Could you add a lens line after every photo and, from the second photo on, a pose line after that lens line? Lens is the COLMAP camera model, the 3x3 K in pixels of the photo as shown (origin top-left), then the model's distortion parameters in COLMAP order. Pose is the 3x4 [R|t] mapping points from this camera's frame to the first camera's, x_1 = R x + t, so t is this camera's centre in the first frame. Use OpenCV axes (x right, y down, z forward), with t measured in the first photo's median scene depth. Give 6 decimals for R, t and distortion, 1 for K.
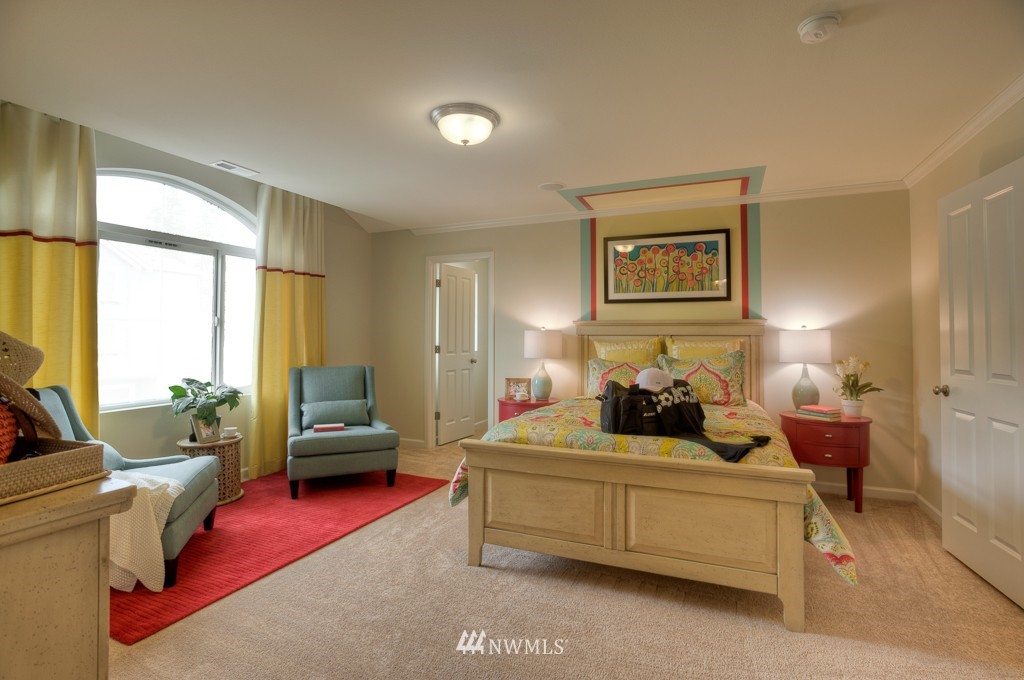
lens RADIAL K [[483.7, 0, 515.4], [0, 483.7, 326.2], [0, 0, 1]] dist [-0.051013, 0.024455]
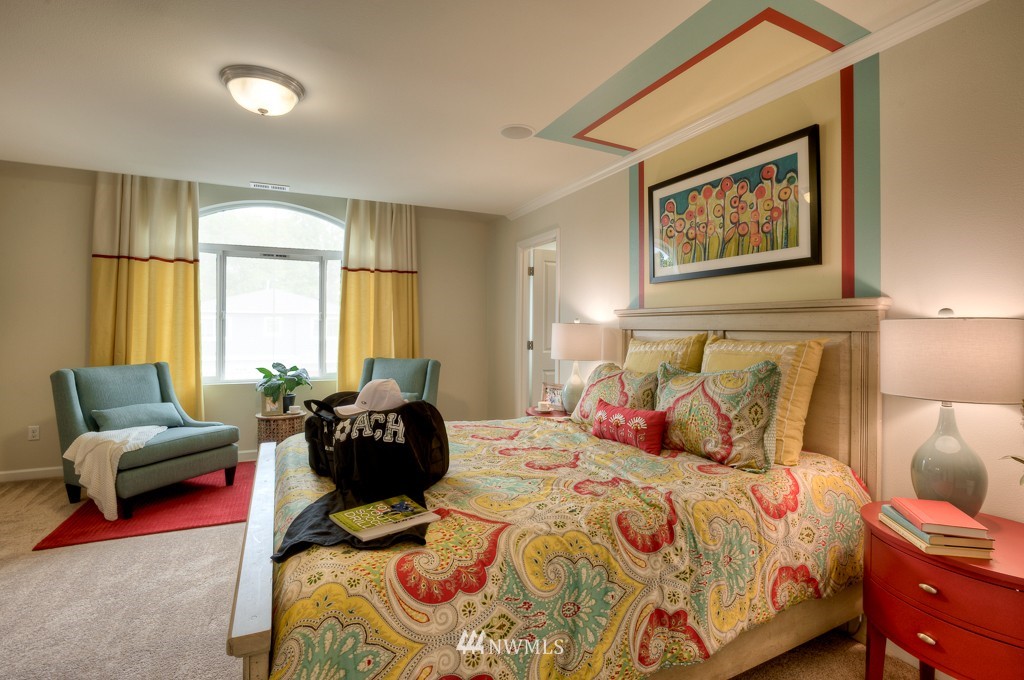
lens RADIAL K [[483.7, 0, 515.4], [0, 483.7, 326.2], [0, 0, 1]] dist [-0.051013, 0.024455]
pose [[0.767558, 0.000531, -0.640979, 0.514003], [0.004529, 0.999970, 0.006253, 0.008793], [0.640964, -0.007703, 0.767533, 0.387632]]
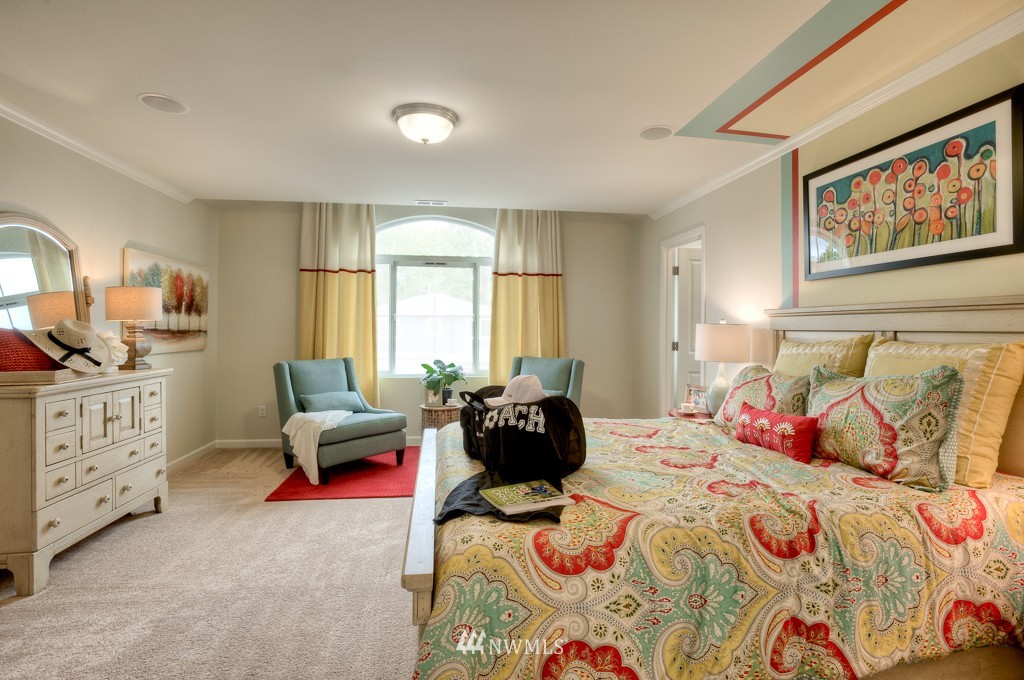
lens RADIAL K [[483.7, 0, 515.4], [0, 483.7, 326.2], [0, 0, 1]] dist [-0.051013, 0.024455]
pose [[0.542105, -0.001571, -0.840310, 0.542939], [0.007835, 0.999964, 0.003186, 0.008579], [0.840274, -0.008311, 0.542098, 0.374219]]
